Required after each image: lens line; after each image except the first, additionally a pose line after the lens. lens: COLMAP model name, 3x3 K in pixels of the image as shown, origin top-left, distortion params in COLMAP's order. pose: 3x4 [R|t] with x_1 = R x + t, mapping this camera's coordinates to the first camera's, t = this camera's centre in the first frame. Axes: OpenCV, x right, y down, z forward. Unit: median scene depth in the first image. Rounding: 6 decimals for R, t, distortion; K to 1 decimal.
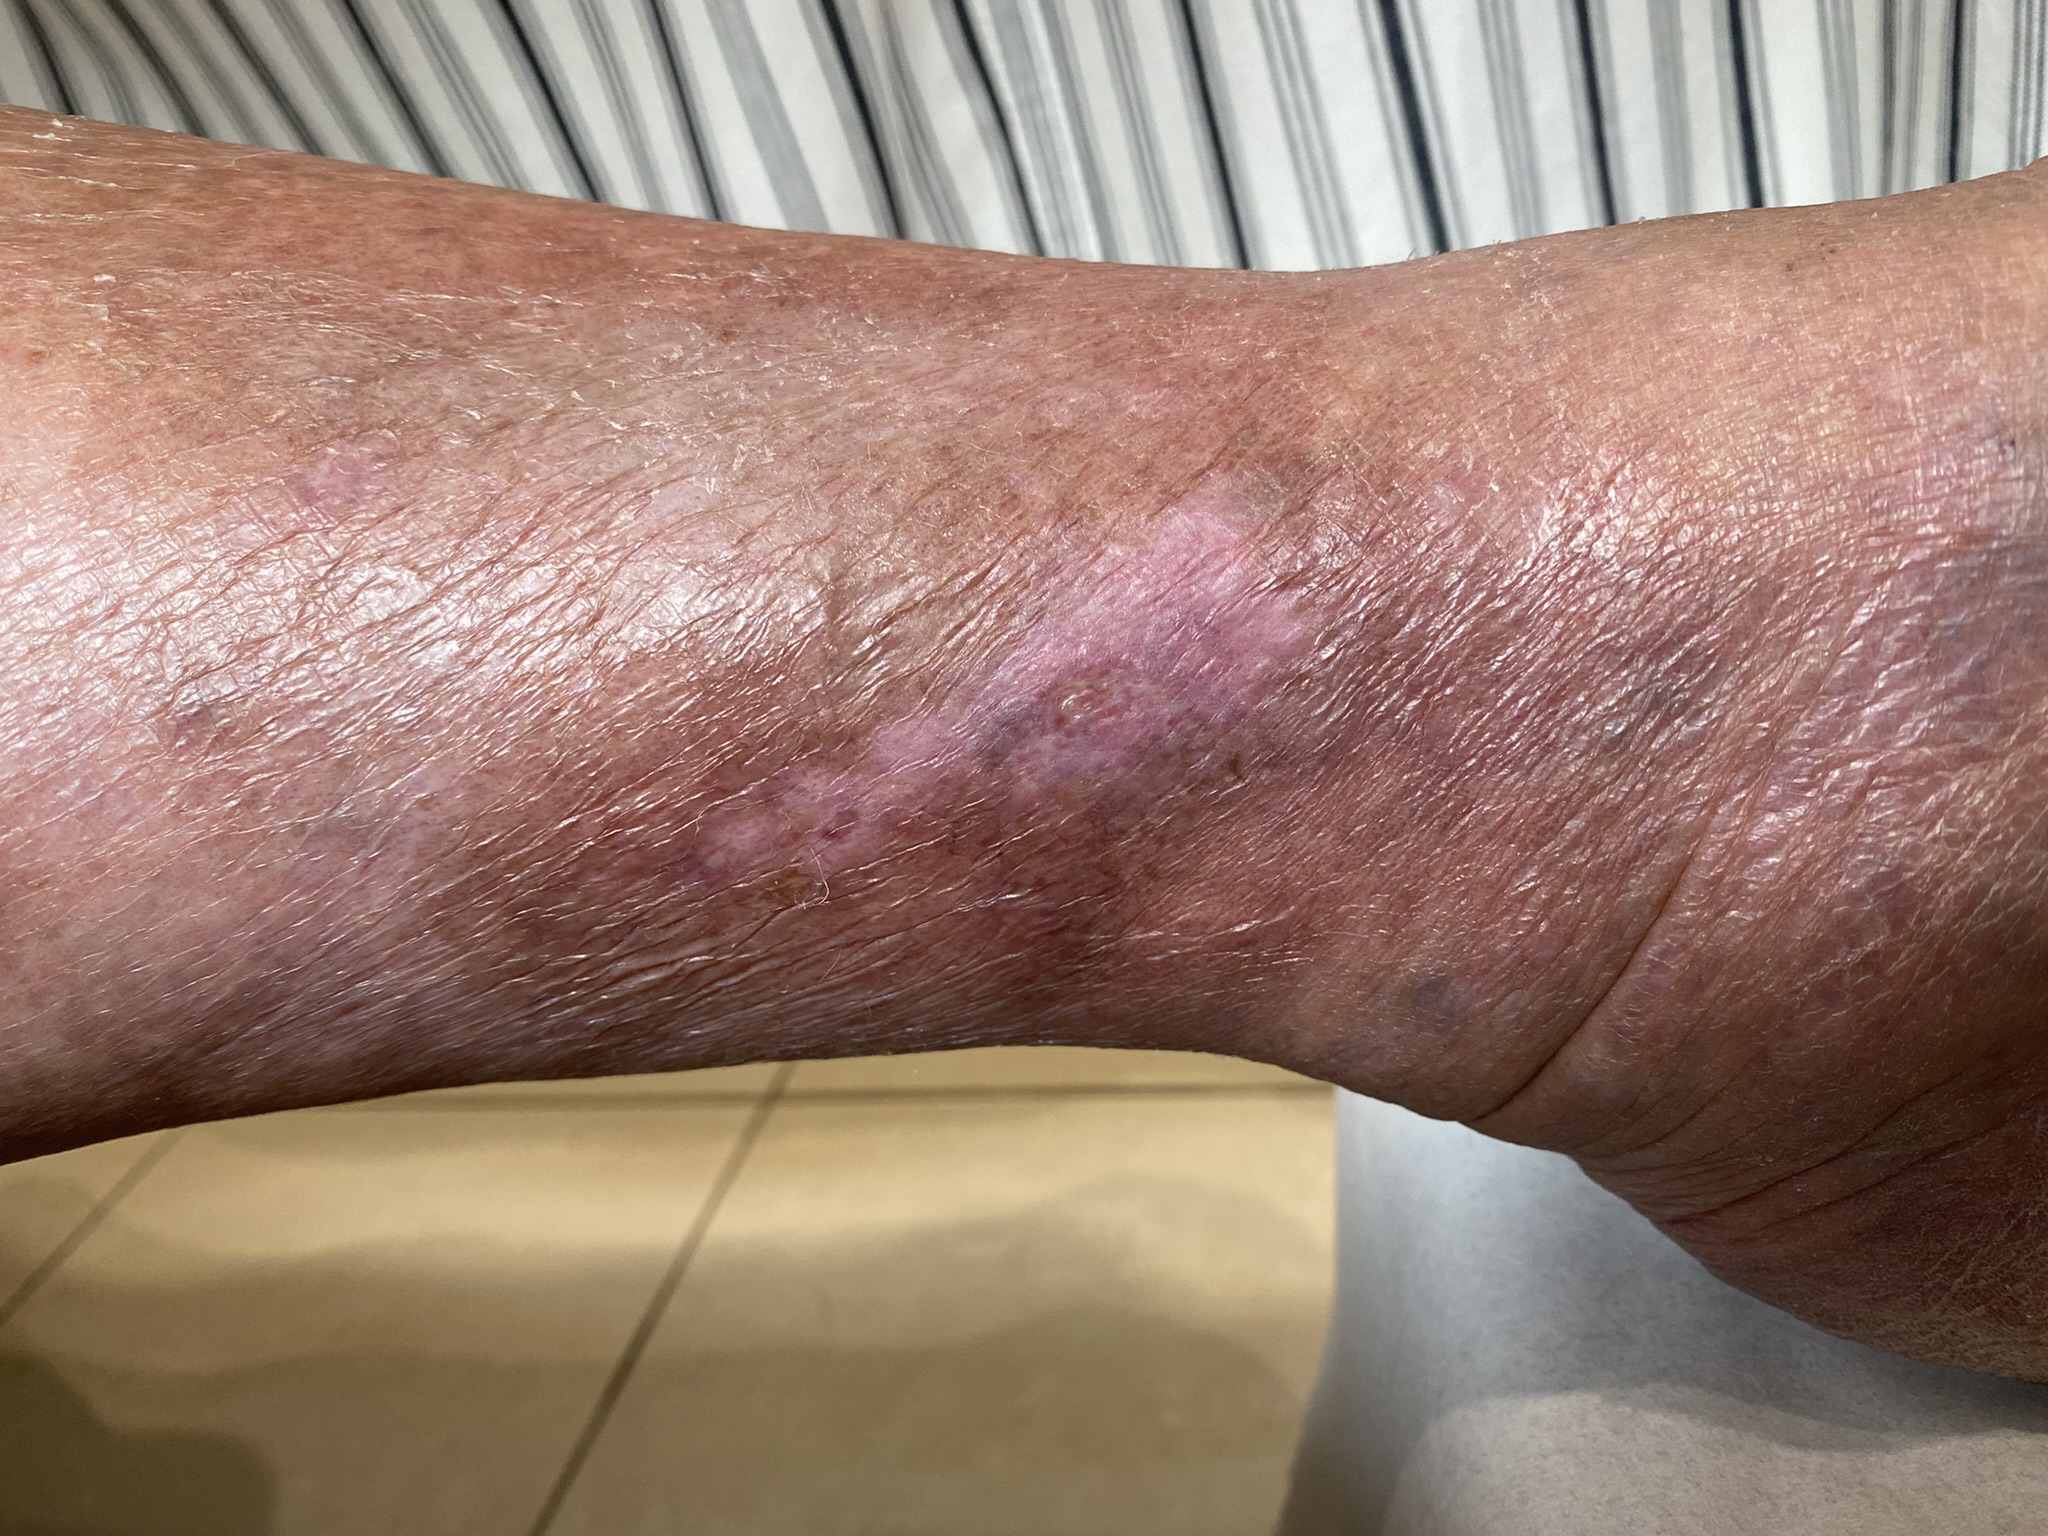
lens RADIAL K [[1511.0, 0, 1024.0], [0, 1511.0, 768.0], [0, 0, 1]] dist [0.143039, -0.100543]
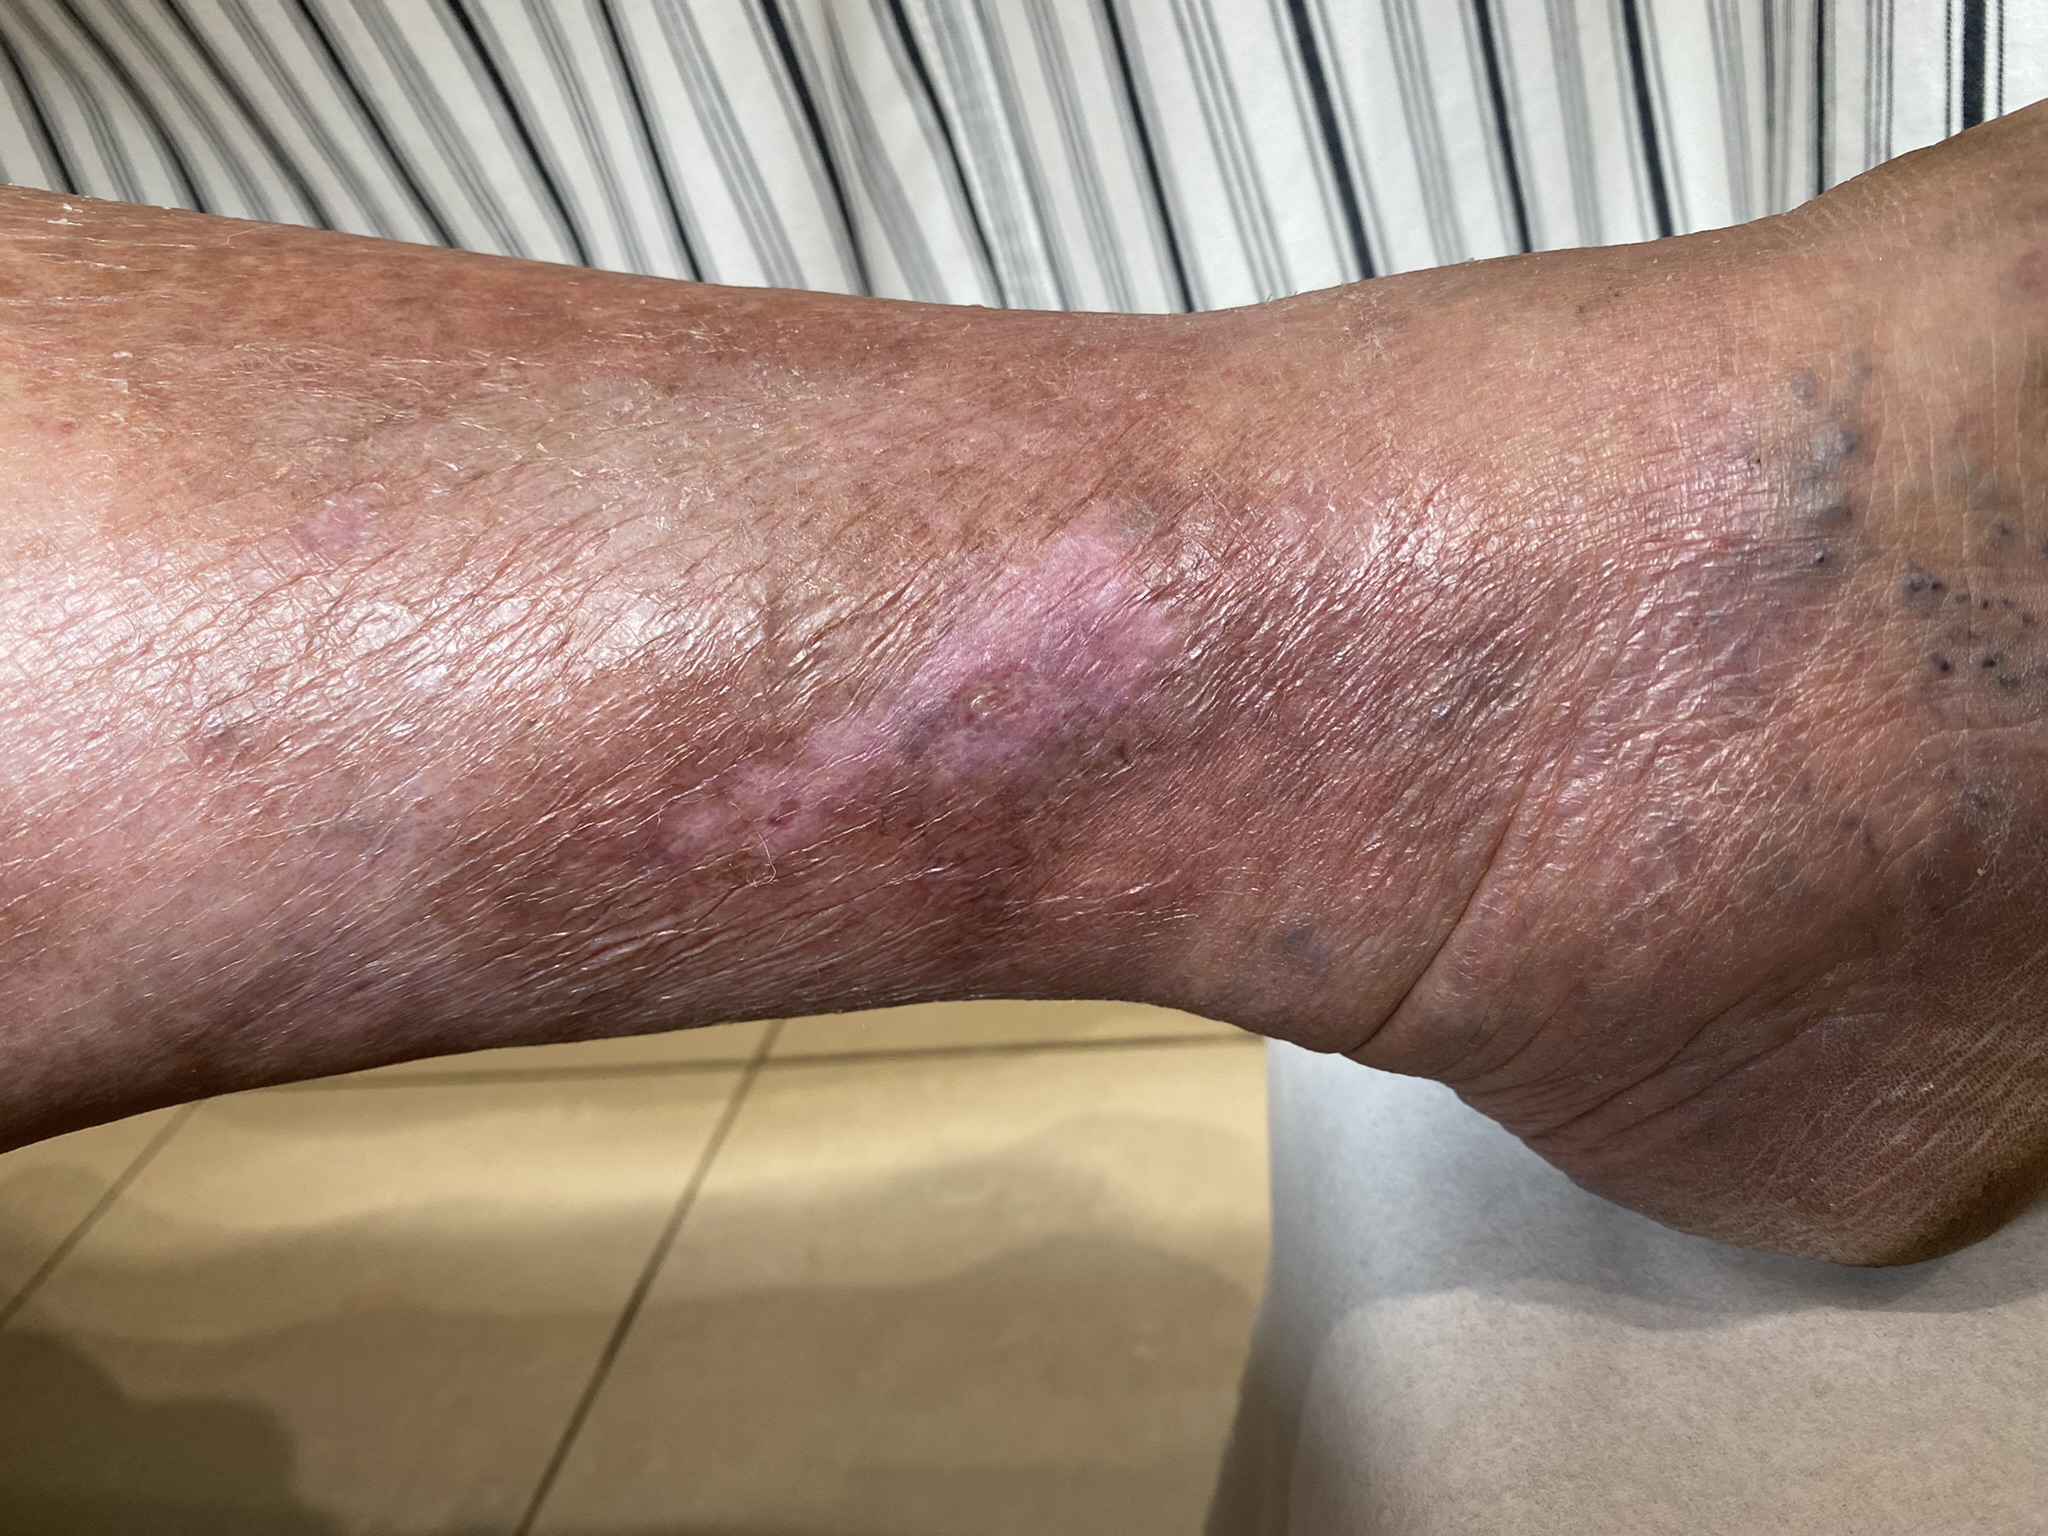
lens RADIAL K [[1587.0, 0, 1032.2], [0, 1587.0, 748.6], [0, 0, 1]] dist [0.175916, -0.132993]
pose [[0.999522, -0.030856, -0.001840, 0.073182], [0.030880, 0.999412, 0.014919, -0.024337], [0.001378, -0.014969, 0.999887, -0.218565]]
